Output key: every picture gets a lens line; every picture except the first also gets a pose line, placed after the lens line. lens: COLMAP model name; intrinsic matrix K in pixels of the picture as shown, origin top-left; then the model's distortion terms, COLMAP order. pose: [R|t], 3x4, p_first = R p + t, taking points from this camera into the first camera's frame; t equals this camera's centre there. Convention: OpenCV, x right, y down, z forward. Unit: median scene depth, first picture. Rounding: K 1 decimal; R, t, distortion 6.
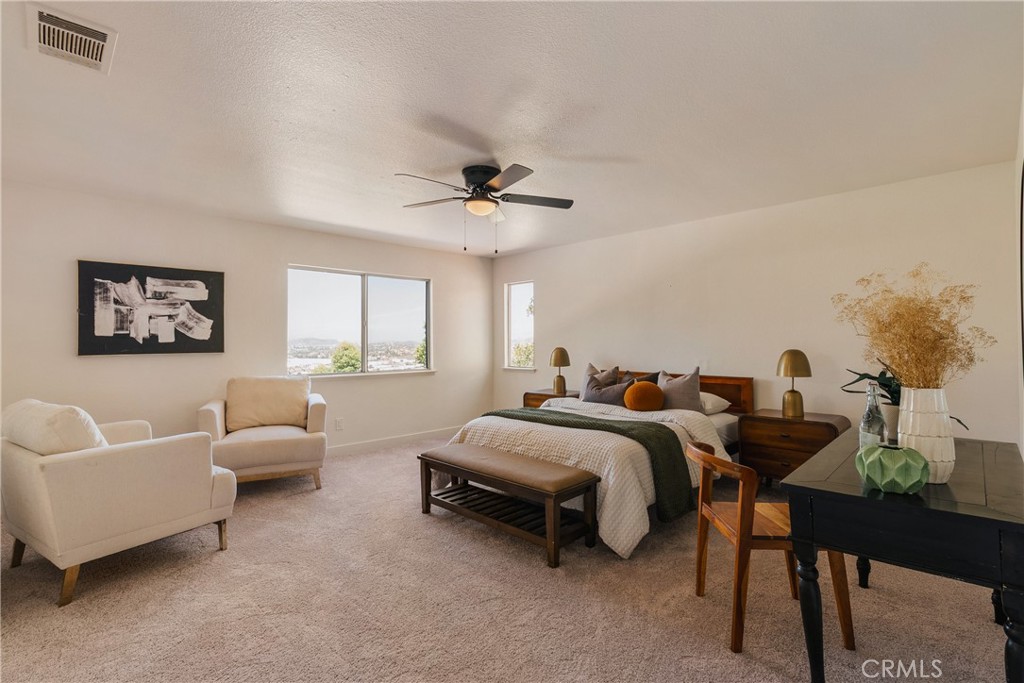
lens RADIAL K [[479.0, 0, 510.8], [0, 479.0, 338.7], [0, 0, 1]] dist [-0.001197, -0.000003]
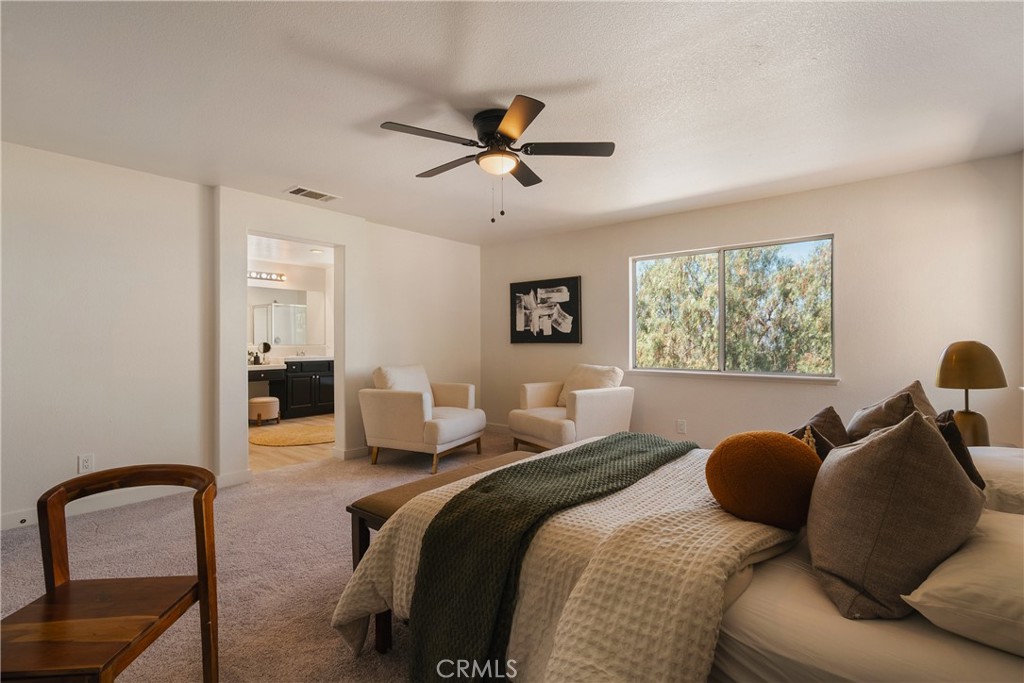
lens RADIAL K [[479.0, 0, 512.2], [0, 479.0, 345.0], [0, 0, 1]] dist [-0.001197, -0.000003]
pose [[0.112860, 0.011896, -0.993540, 0.618319], [0.006766, 0.999896, 0.012741, 0.018156], [0.993588, -0.008160, 0.112768, 0.755966]]
